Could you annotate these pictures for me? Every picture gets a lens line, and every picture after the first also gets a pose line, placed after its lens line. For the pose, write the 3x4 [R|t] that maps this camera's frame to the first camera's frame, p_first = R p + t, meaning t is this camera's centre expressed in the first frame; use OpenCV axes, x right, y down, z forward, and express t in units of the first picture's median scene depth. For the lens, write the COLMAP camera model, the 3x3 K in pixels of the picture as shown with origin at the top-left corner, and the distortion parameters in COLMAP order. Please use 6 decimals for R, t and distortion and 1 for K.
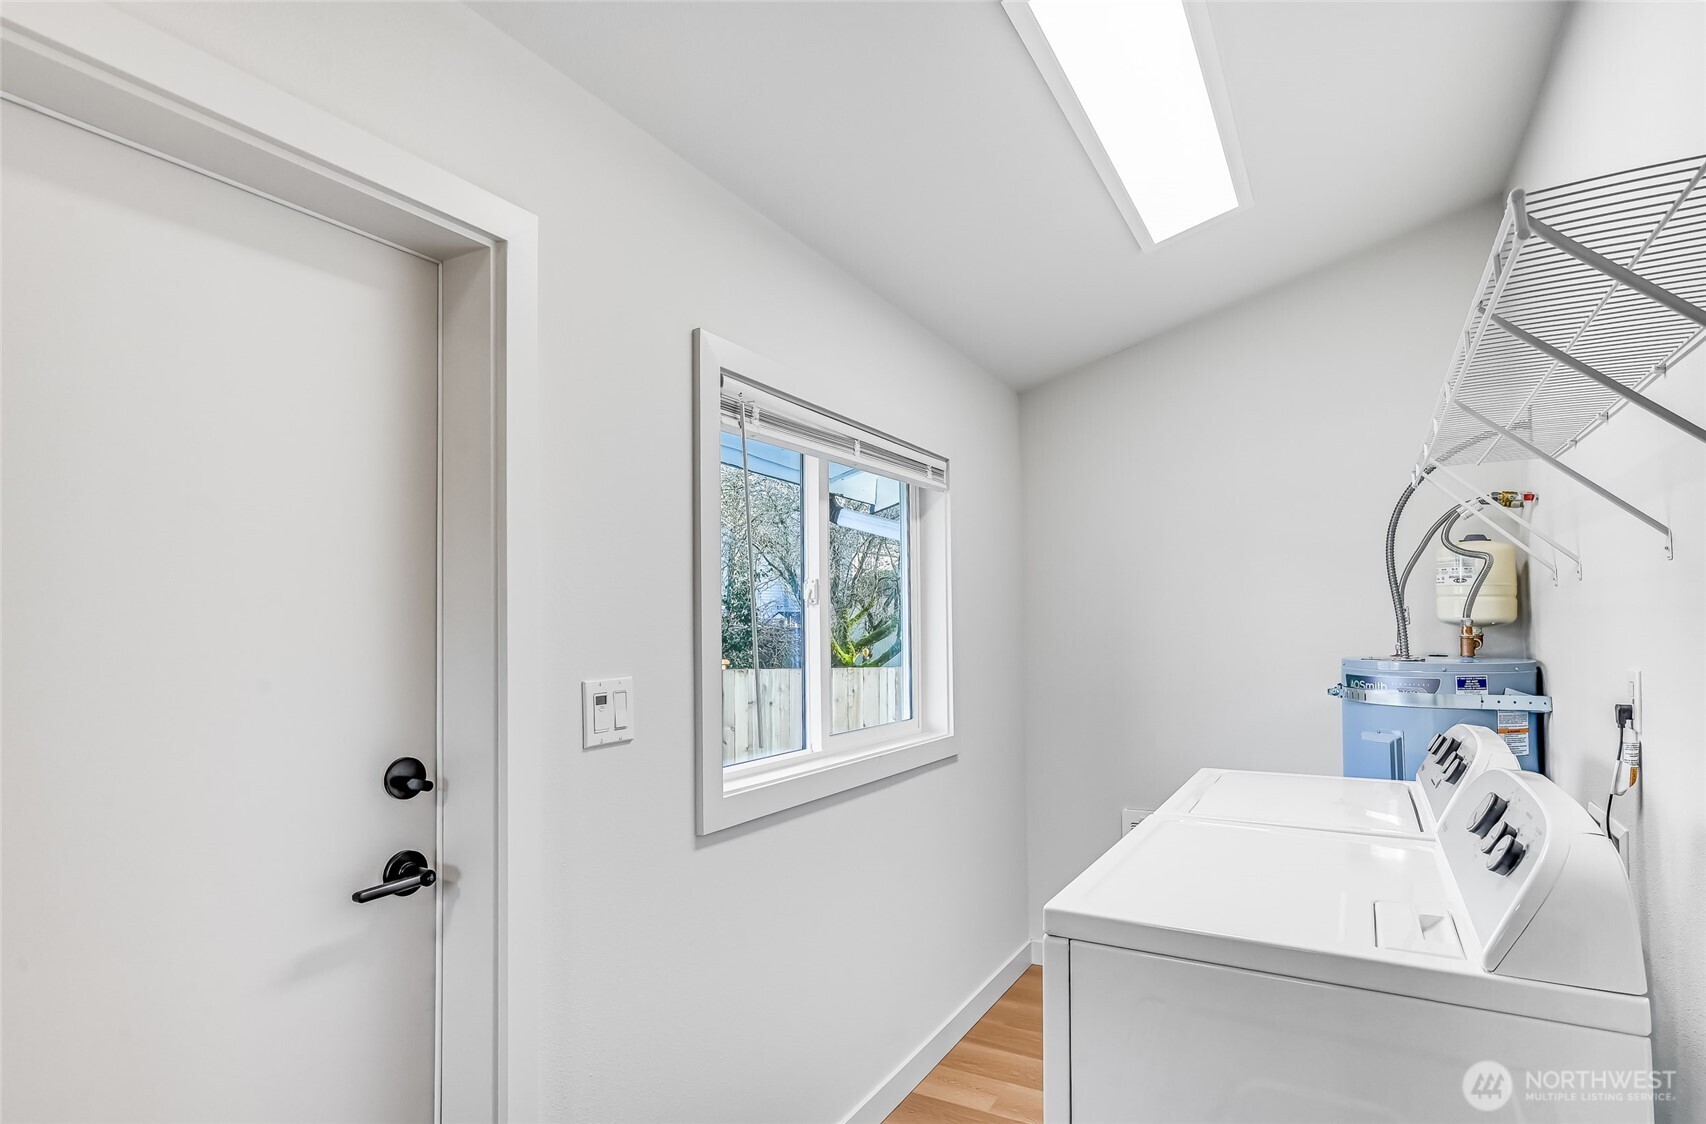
lens RADIAL K [[908.4, 0, 854.7], [0, 908.4, 603.7], [0, 0, 1]] dist [-0.000851, -0.000020]
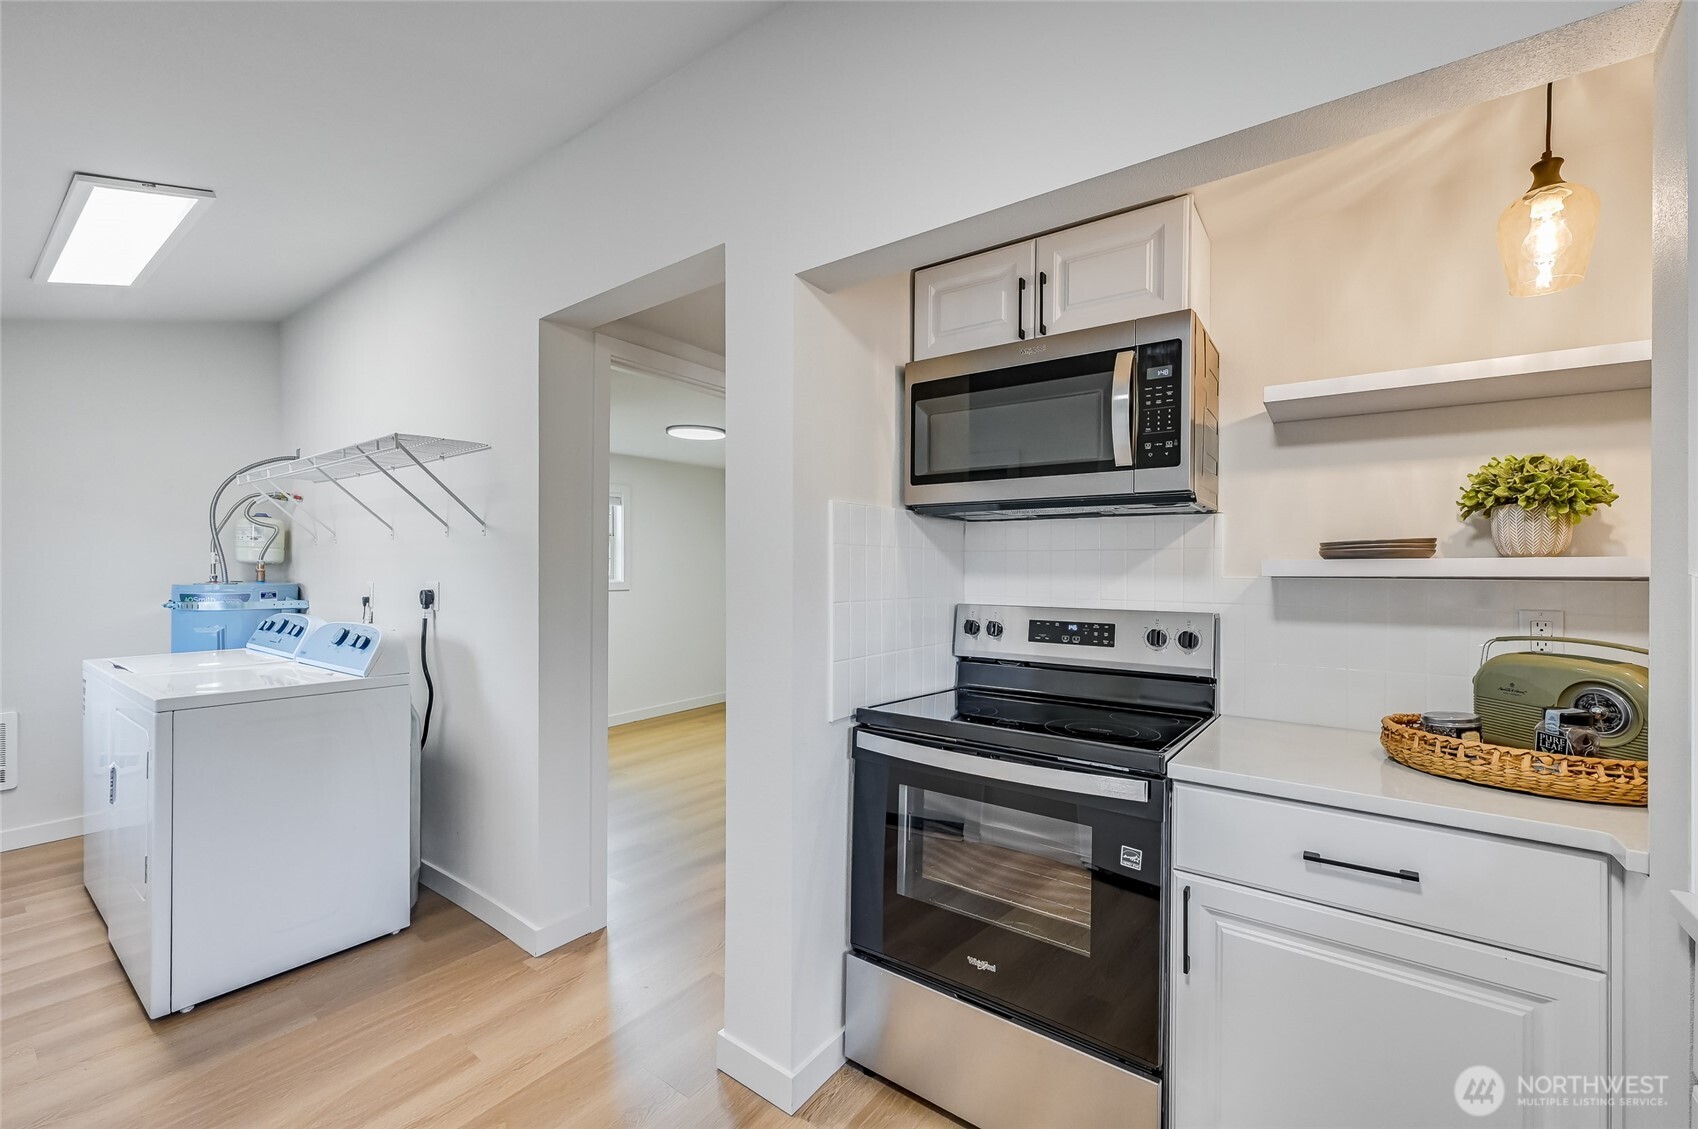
lens RADIAL K [[702.2, 0, 849.0], [0, 702.2, 564.5], [0, 0, 1]] dist [-0.000357, 0.000135]
pose [[0.137090, 0.011441, 0.990492, -0.553265], [-0.031003, 0.999493, -0.007254, -0.001478], [-0.990073, -0.029713, 0.137376, -0.354755]]
